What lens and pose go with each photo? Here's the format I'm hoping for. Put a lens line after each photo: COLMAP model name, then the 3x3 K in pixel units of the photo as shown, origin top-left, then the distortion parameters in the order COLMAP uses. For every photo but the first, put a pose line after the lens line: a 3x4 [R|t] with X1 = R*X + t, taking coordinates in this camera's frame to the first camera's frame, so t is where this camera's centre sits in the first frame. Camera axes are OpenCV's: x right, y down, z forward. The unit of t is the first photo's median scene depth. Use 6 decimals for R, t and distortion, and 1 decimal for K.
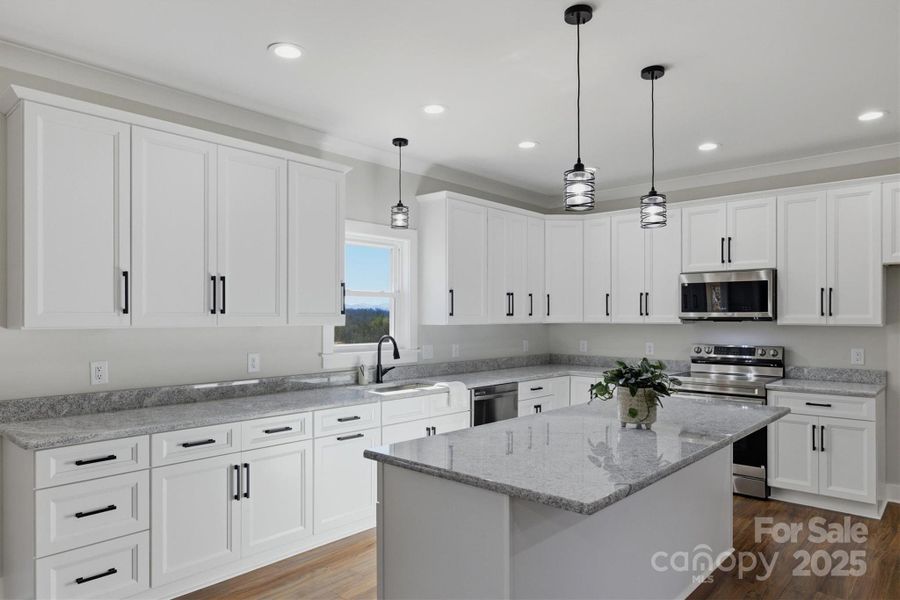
lens RADIAL K [[585.3, 0, 450.1], [0, 585.3, 315.5], [0, 0, 1]] dist [-0.004571, -0.000693]
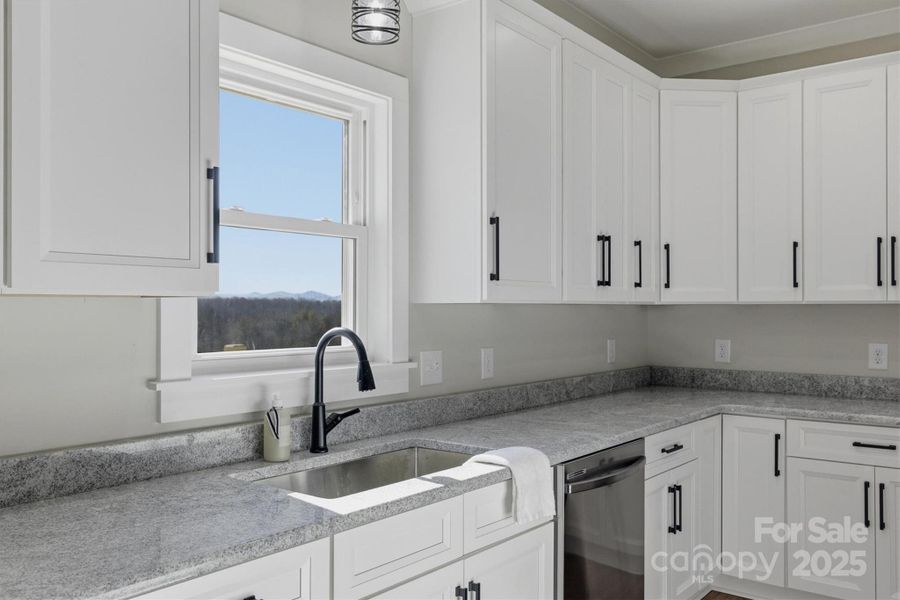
lens RADIAL K [[767.2, 0, 450.0], [0, 767.2, 300.0], [0, 0, 1]] dist [0.072665, -0.001382]
pose [[0.997663, -0.001697, 0.068300, -0.068508], [0.002454, 0.999936, -0.011010, 0.020824], [-0.068277, 0.011152, 0.997604, 0.479784]]
